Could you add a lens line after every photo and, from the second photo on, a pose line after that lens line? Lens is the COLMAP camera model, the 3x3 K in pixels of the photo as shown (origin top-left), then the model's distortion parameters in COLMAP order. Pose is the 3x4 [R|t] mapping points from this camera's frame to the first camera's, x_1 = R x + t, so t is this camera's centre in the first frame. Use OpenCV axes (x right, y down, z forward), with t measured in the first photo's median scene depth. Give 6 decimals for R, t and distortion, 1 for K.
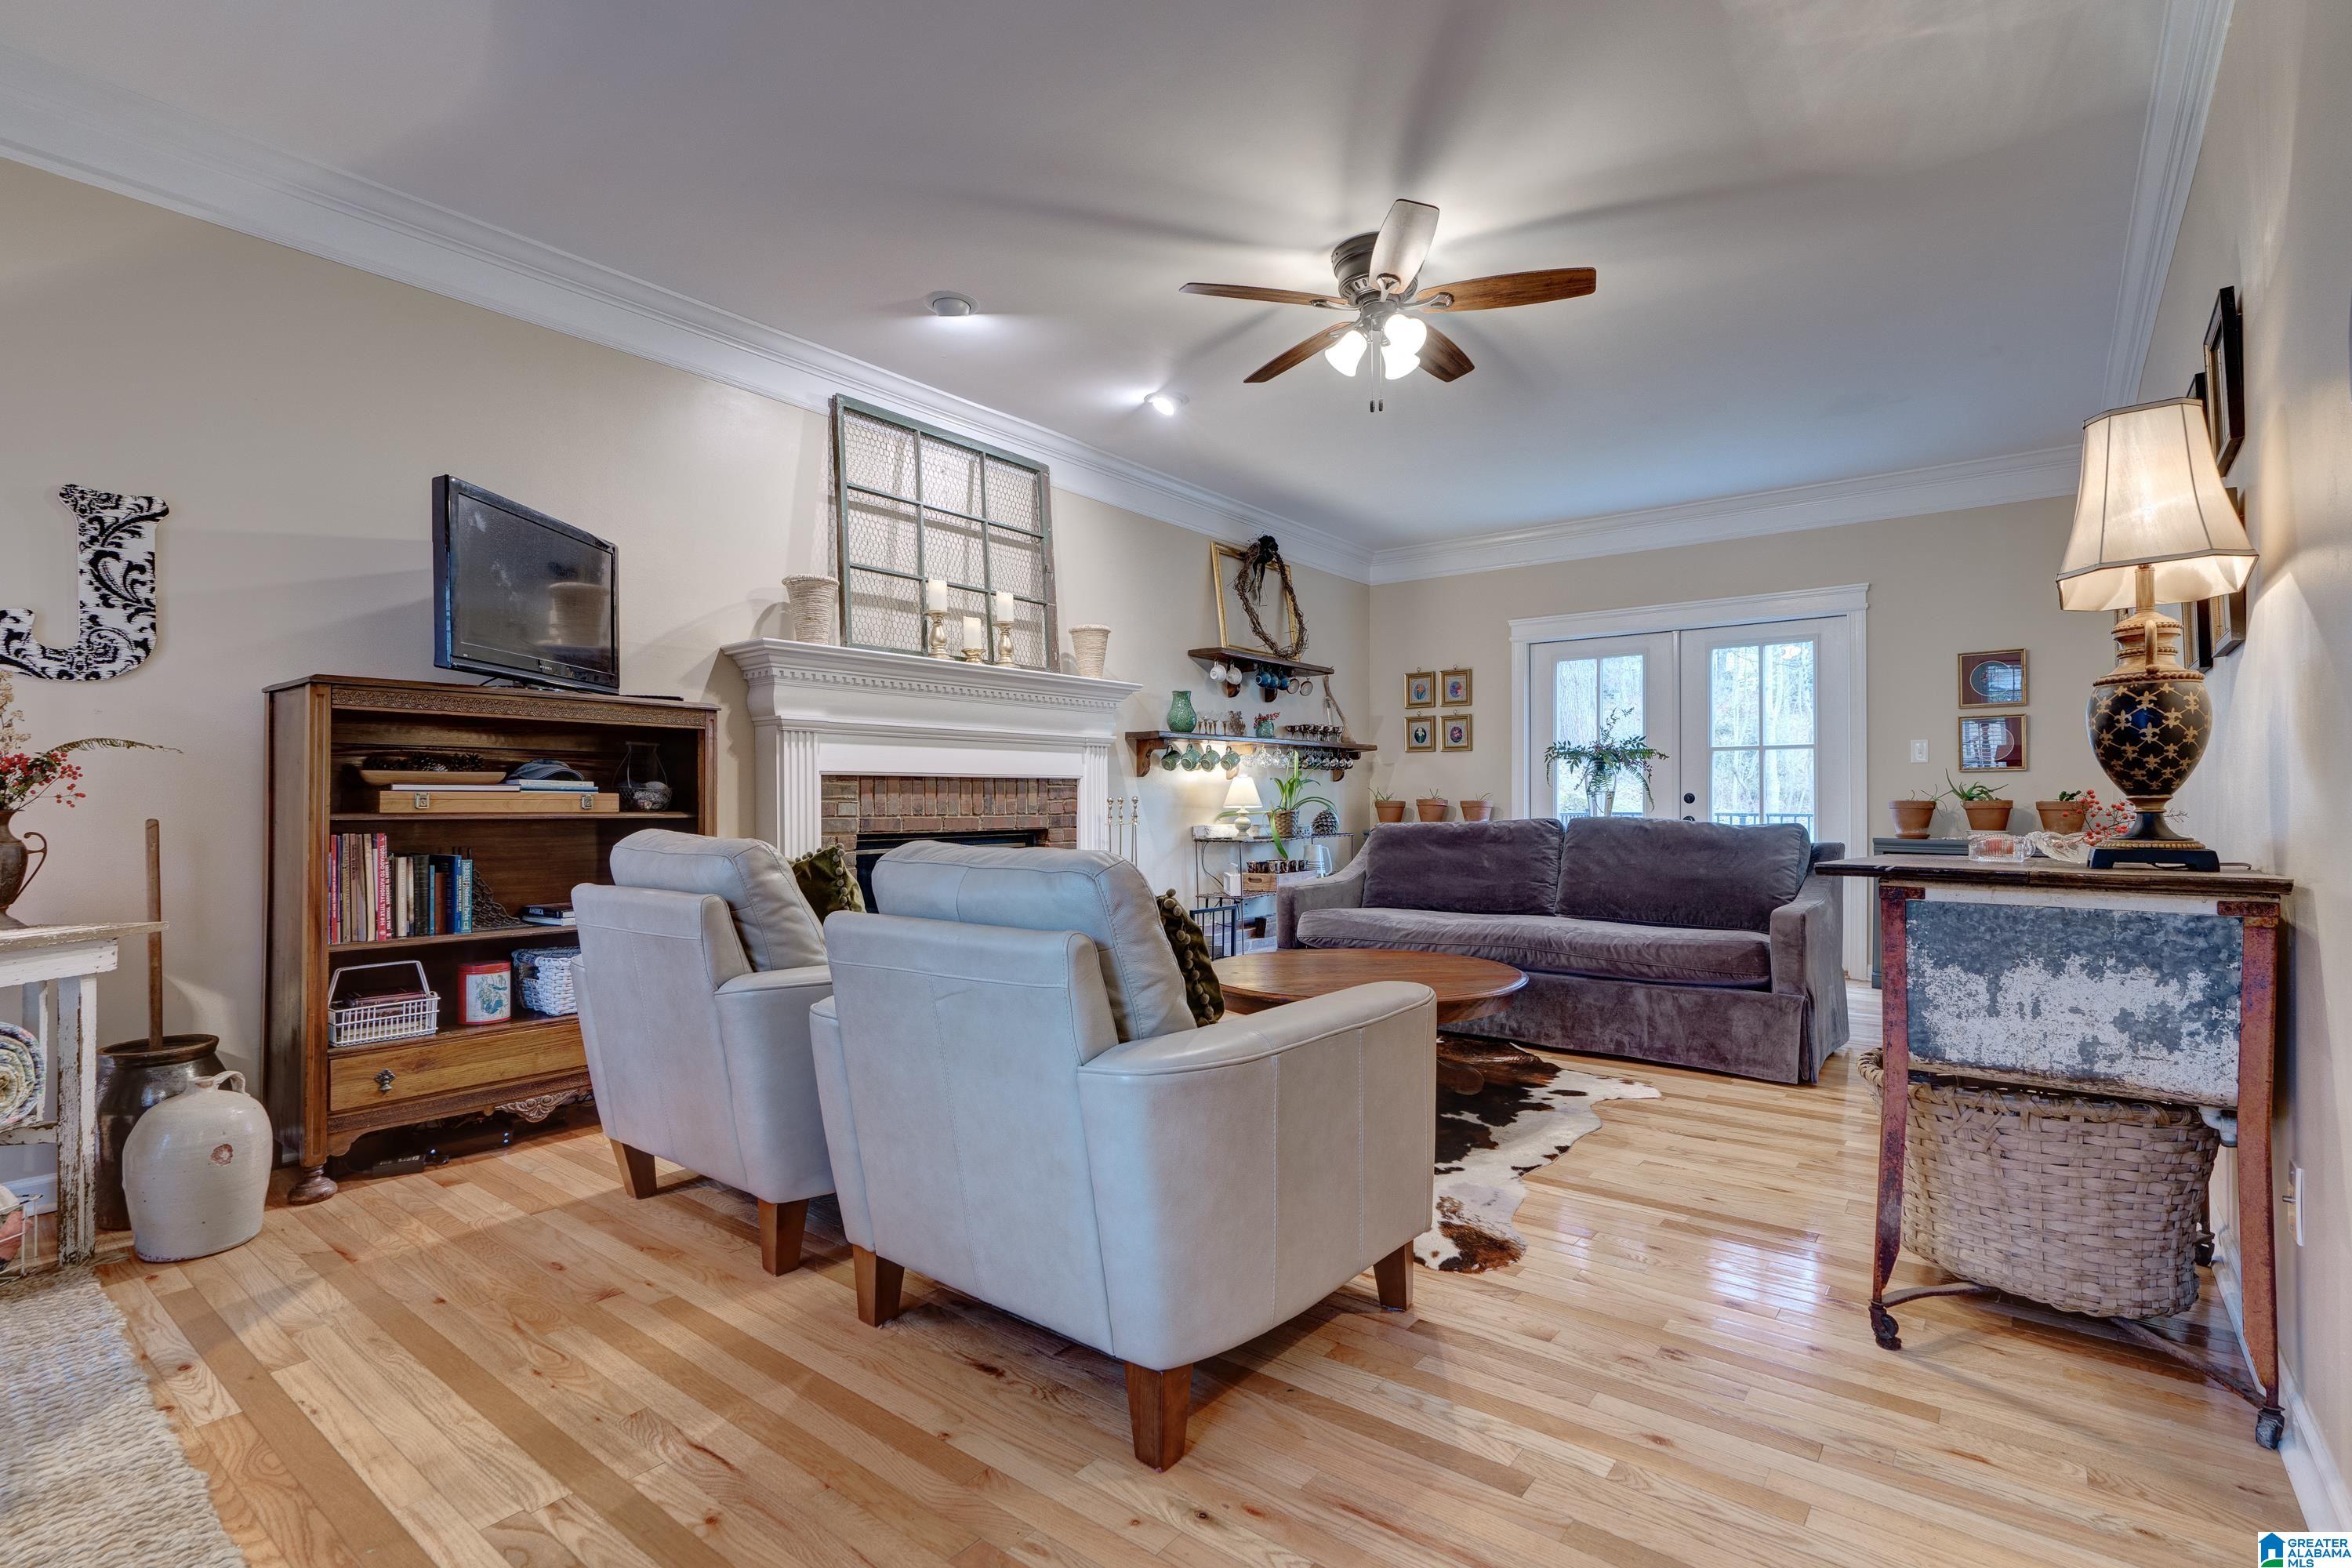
lens RADIAL K [[1090.9, 0, 1173.6], [0, 1090.9, 793.6], [0, 0, 1]] dist [0.000809, 0.000519]
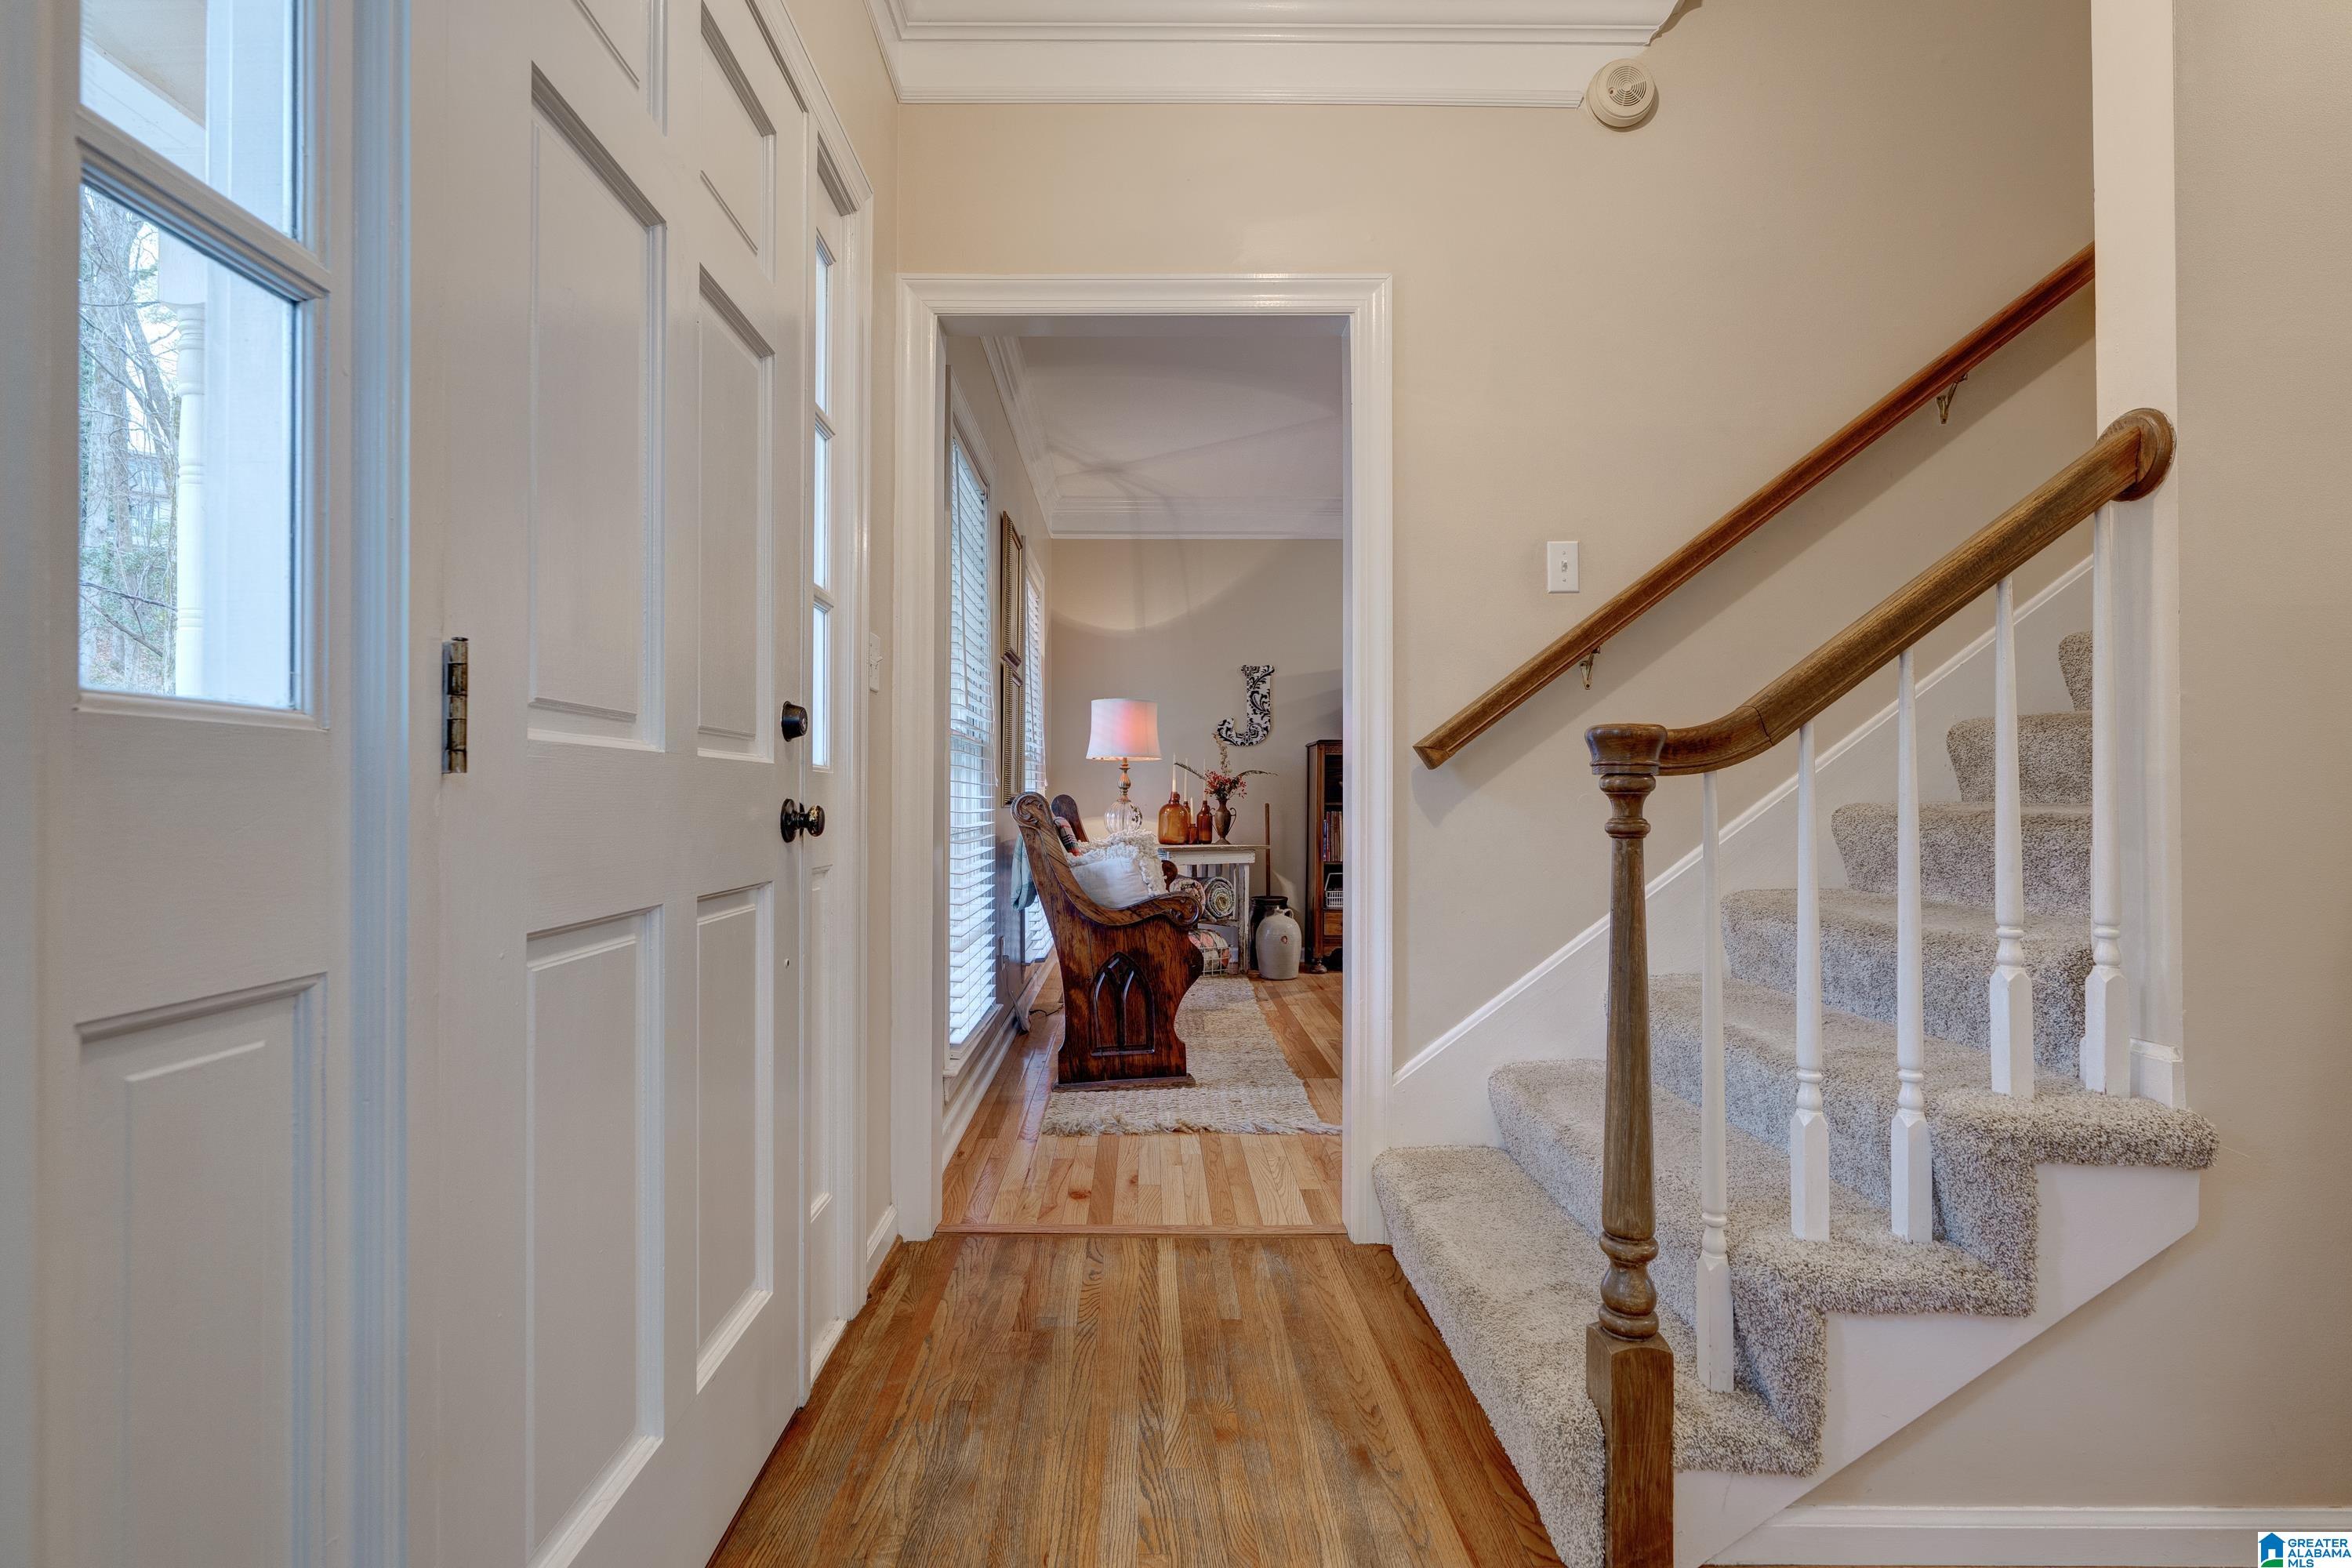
lens RADIAL K [[1090.9, 0, 1173.6], [0, 1090.9, 793.6], [0, 0, 1]] dist [0.000809, 0.000519]
pose [[0.636807, -0.000307, -0.771023, 0.708879], [0.000775, 1.000000, 0.000241, 0.000422], [0.771023, -0.000751, 0.636807, -0.620393]]
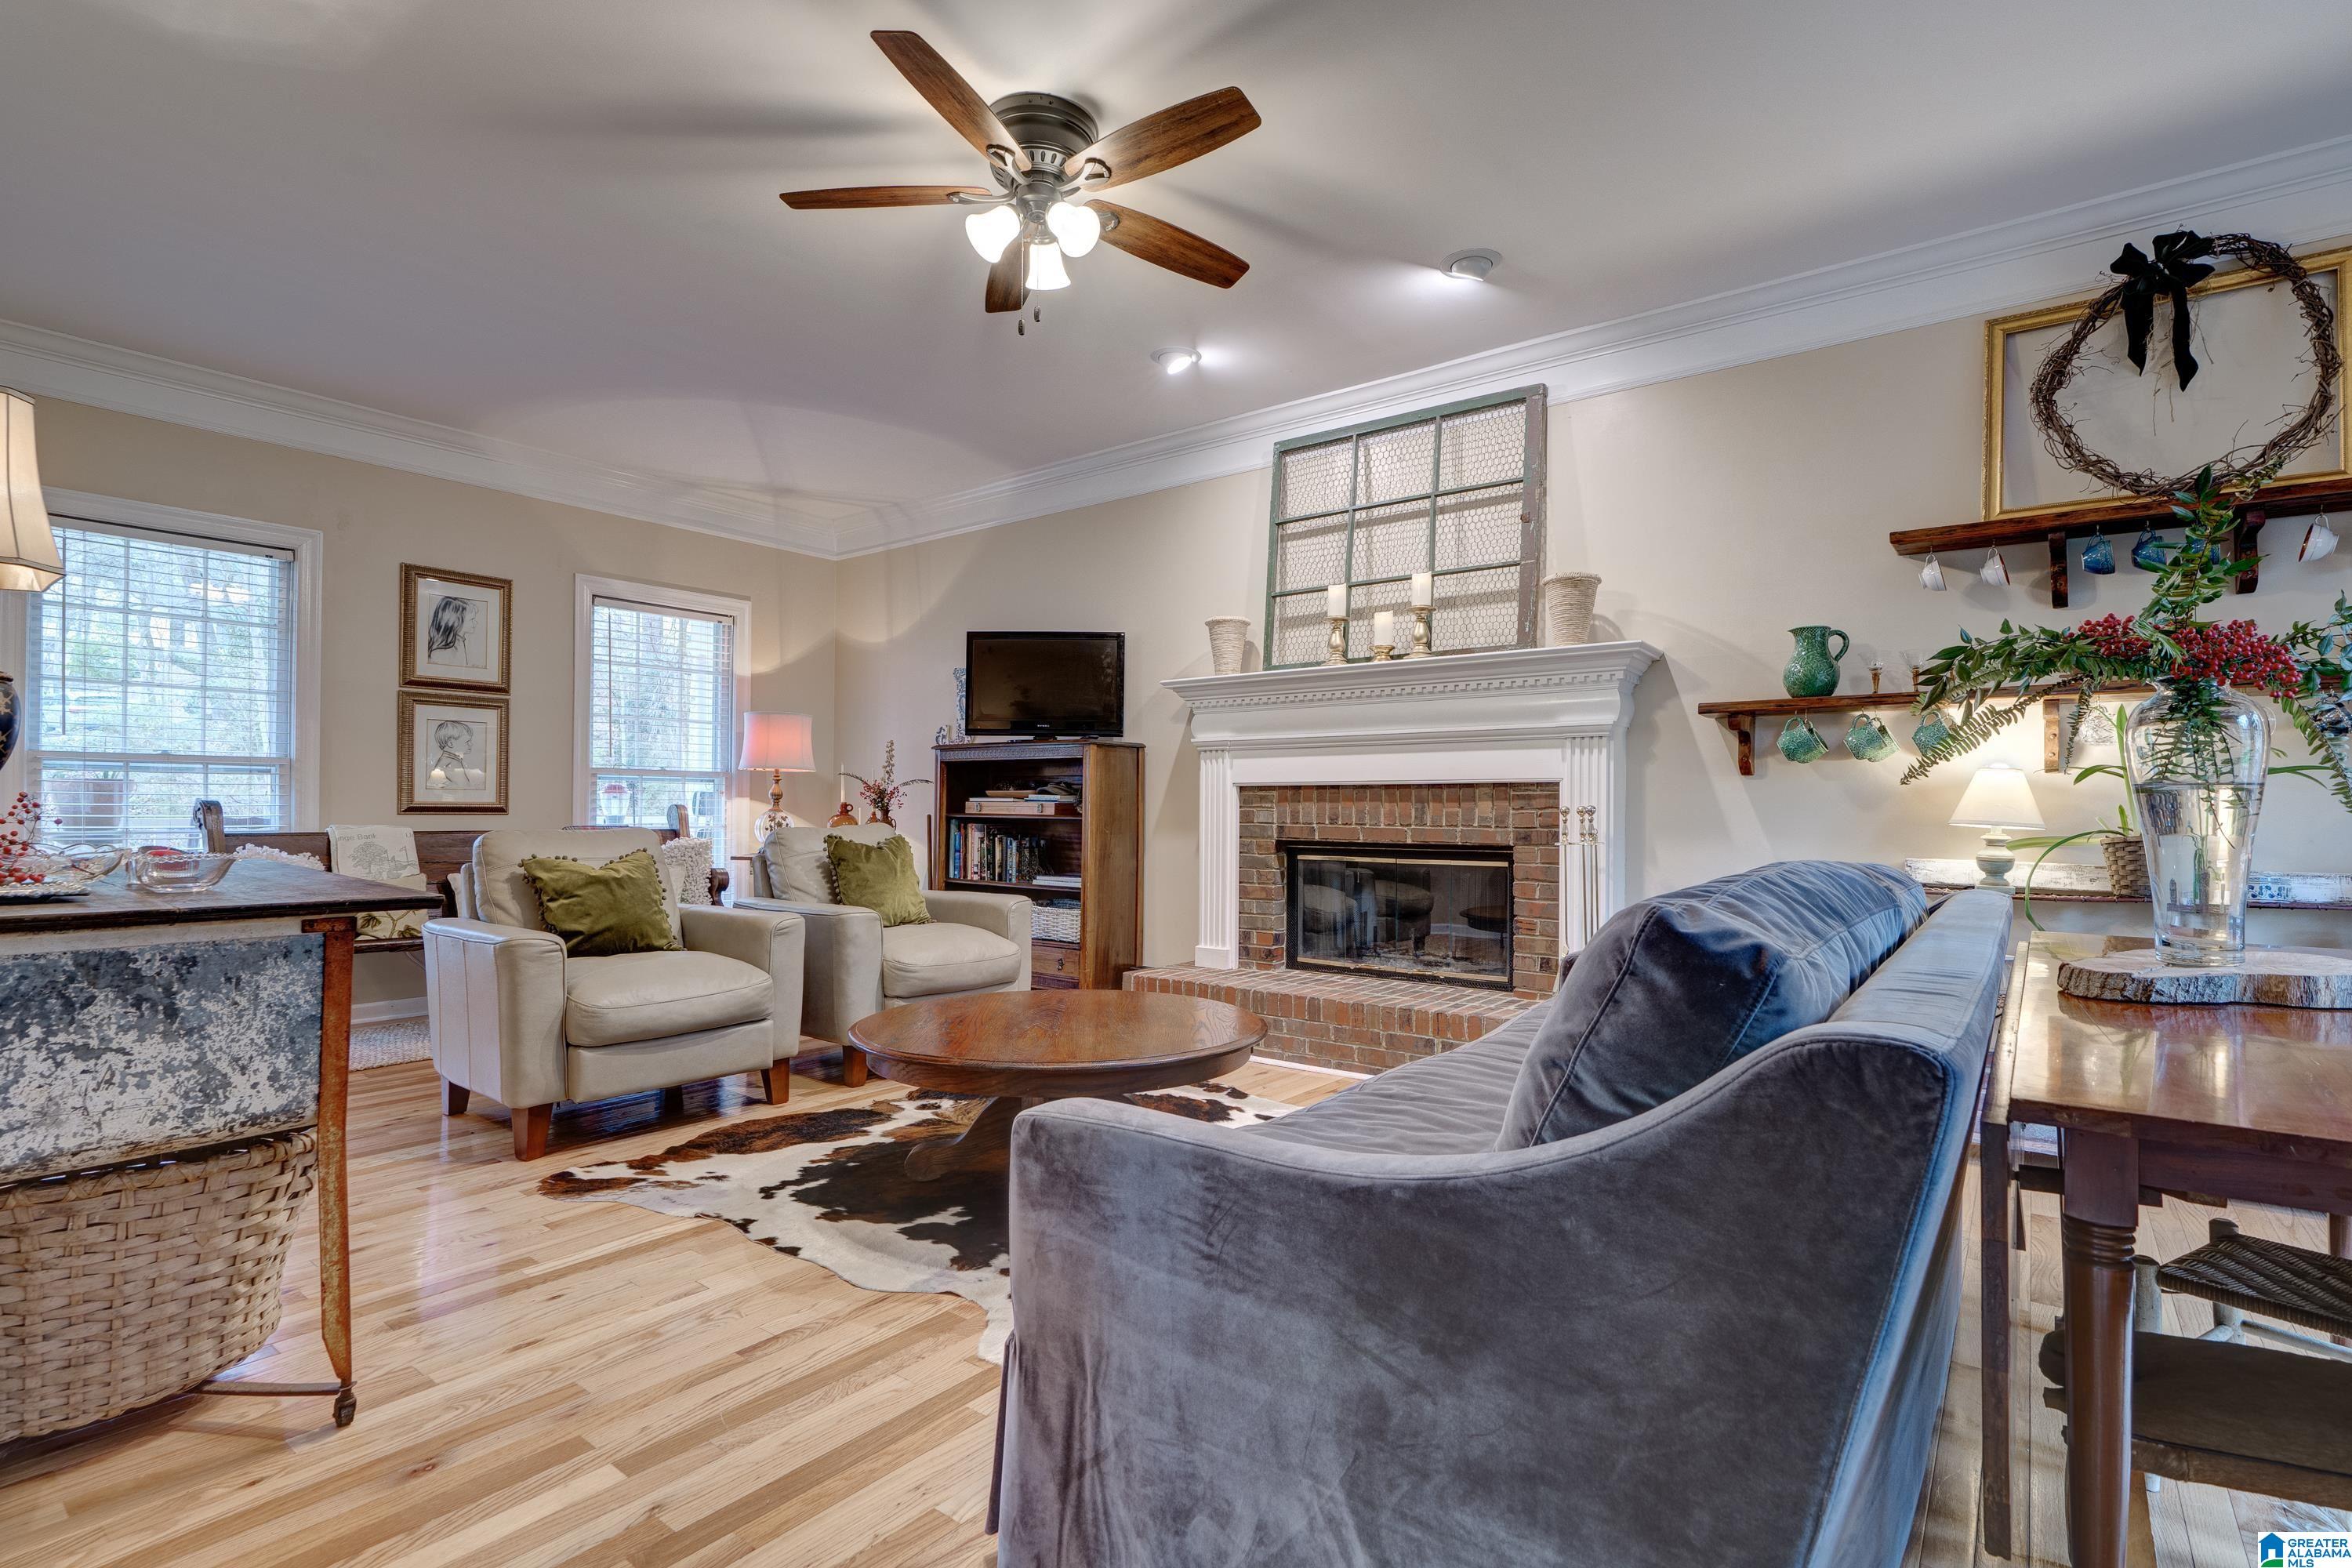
lens RADIAL K [[1090.9, 0, 1173.6], [0, 1090.9, 793.6], [0, 0, 1]] dist [0.000809, 0.000519]
pose [[0.021061, -0.014889, -0.999667, 1.175365], [-0.001729, 0.999887, -0.014929, 0.011148], [0.999777, 0.002043, 0.021033, 1.289815]]
